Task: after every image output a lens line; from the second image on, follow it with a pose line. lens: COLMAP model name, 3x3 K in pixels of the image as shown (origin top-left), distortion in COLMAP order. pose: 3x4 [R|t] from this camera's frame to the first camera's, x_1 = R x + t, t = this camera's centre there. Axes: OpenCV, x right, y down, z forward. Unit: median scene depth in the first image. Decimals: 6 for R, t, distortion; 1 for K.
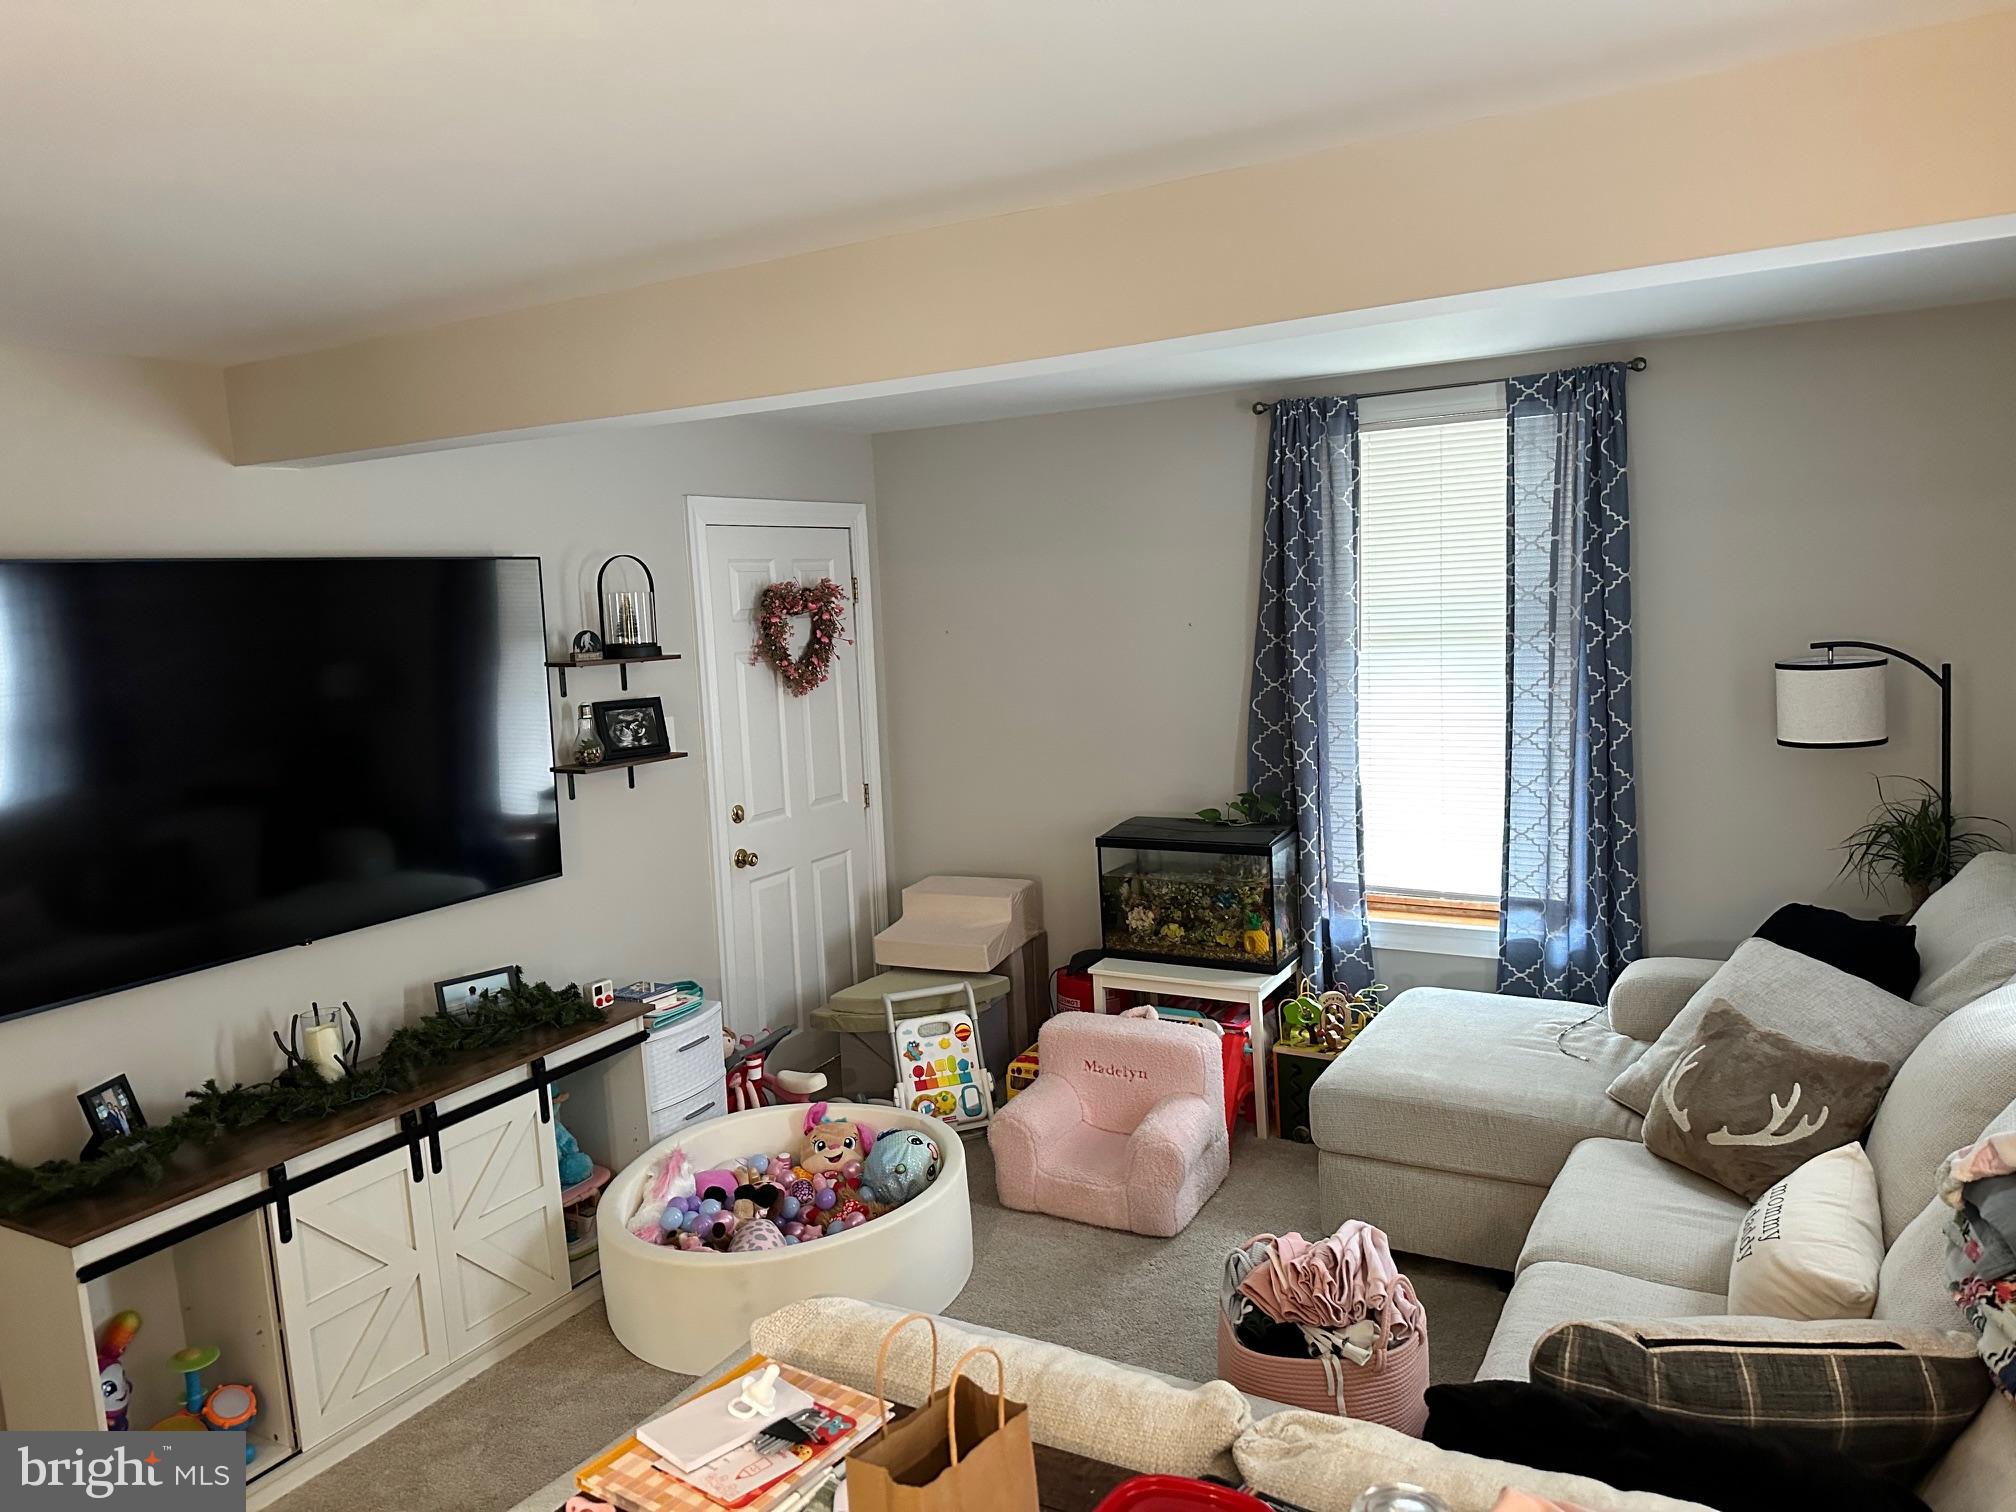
lens RADIAL K [[1411.5, 0, 1002.4], [0, 1411.5, 737.9], [0, 0, 1]] dist [0.042319, -0.017937]
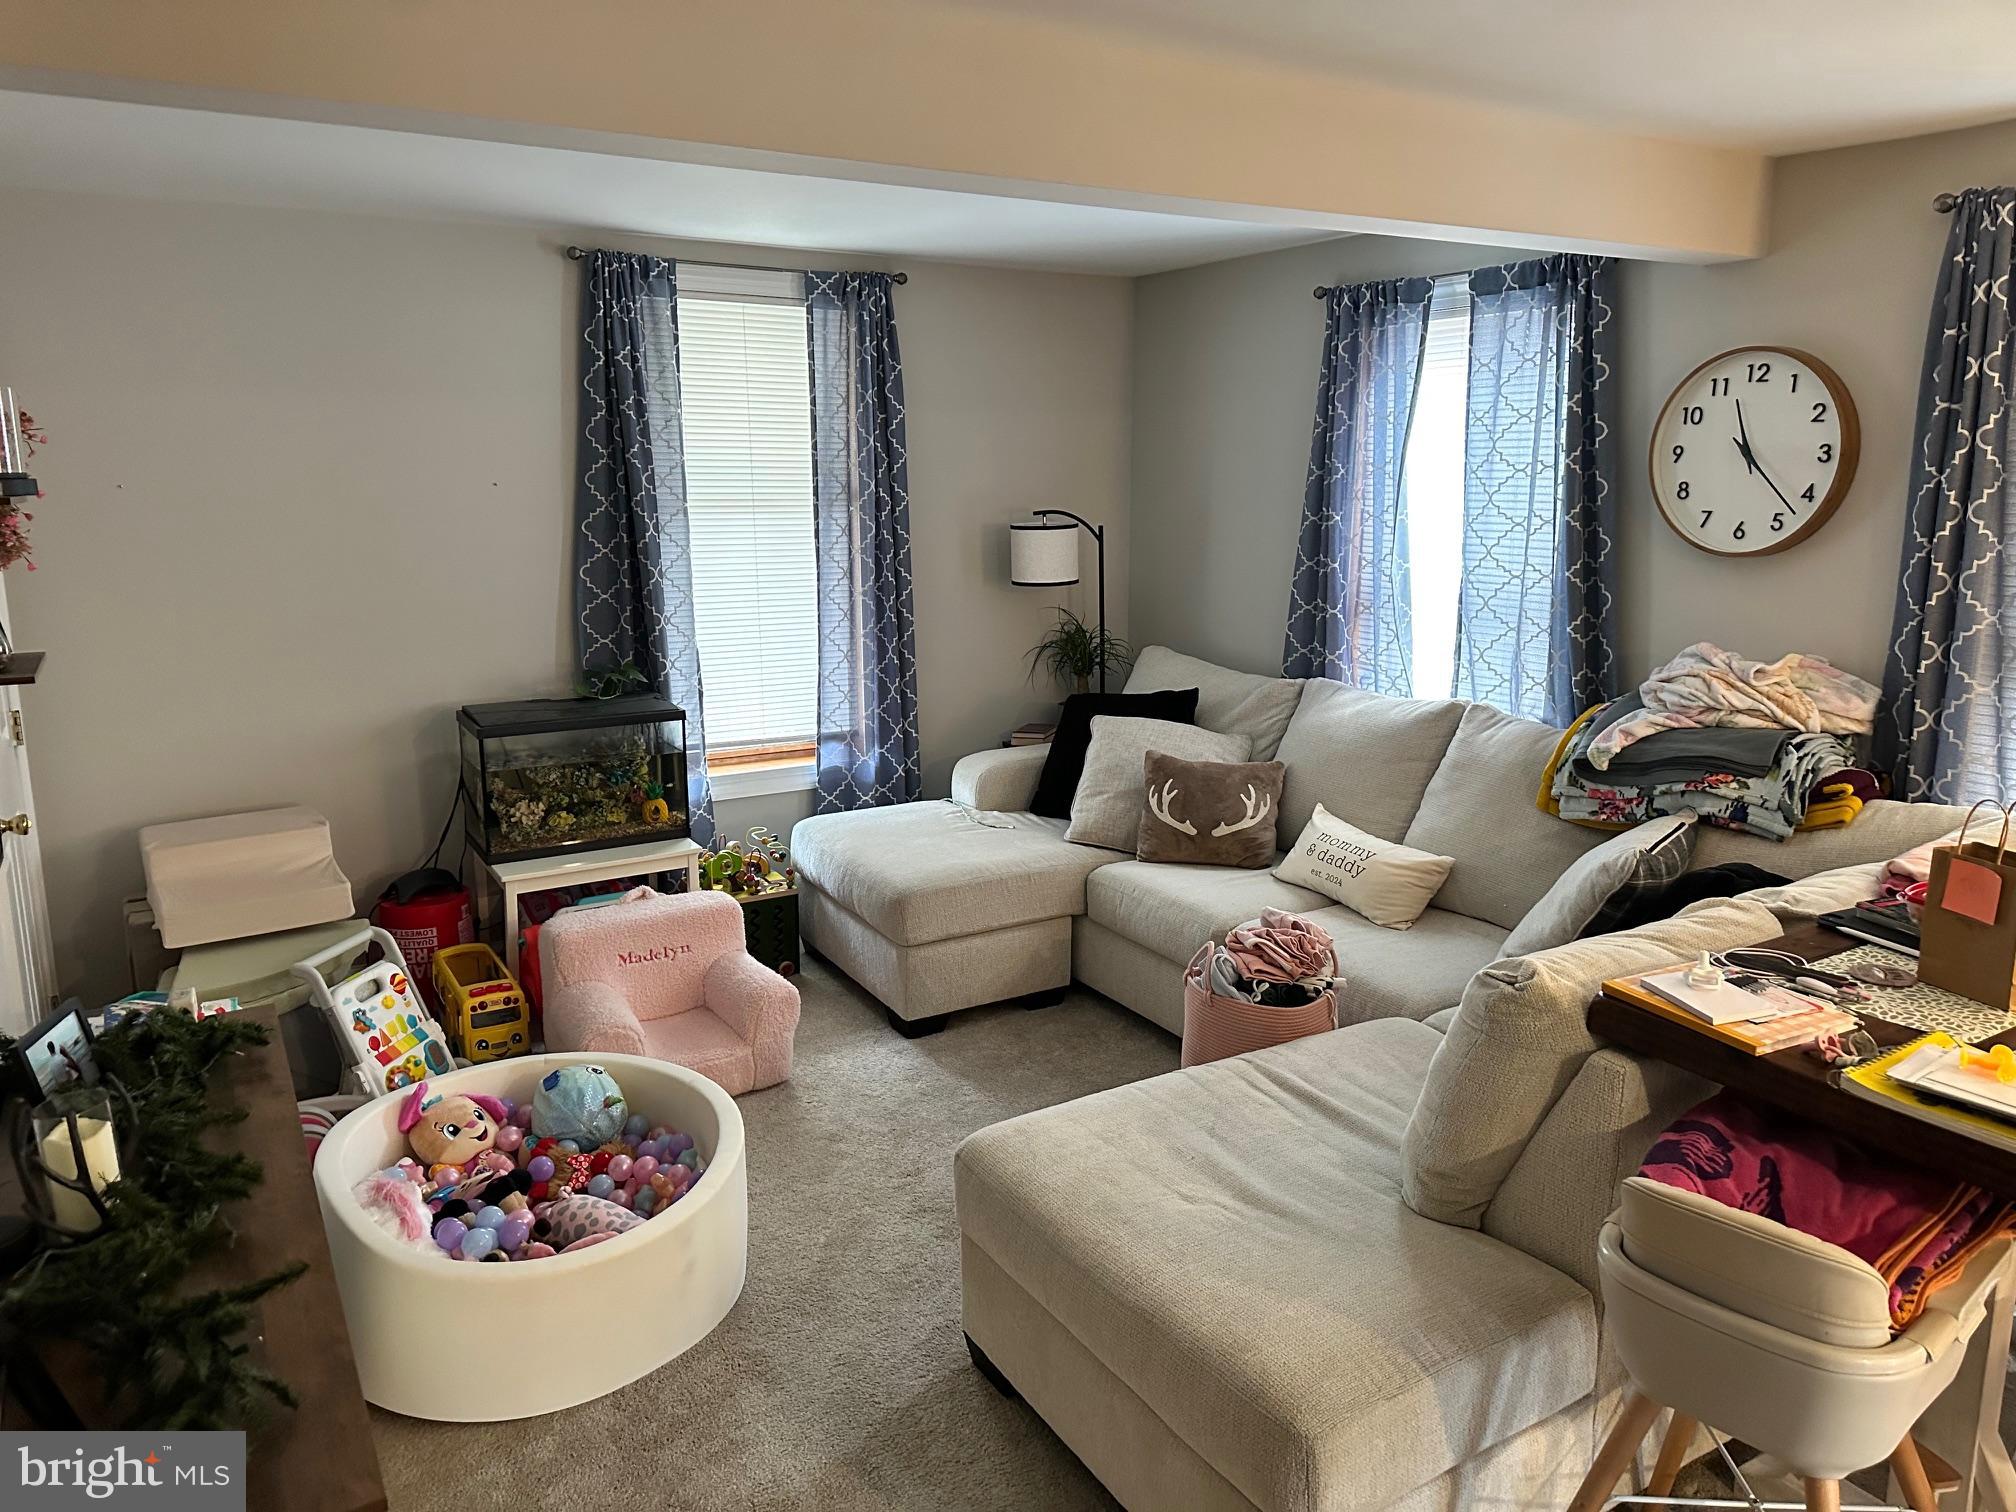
lens RADIAL K [[1411.5, 0, 1013.1], [0, 1411.5, 765.0], [0, 0, 1]] dist [0.042319, -0.017937]
pose [[0.471473, -0.134962, 0.871492, -0.566196], [0.071474, 0.990817, 0.114774, 0.016069], [-0.878979, 0.008176, 0.476790, 0.308259]]
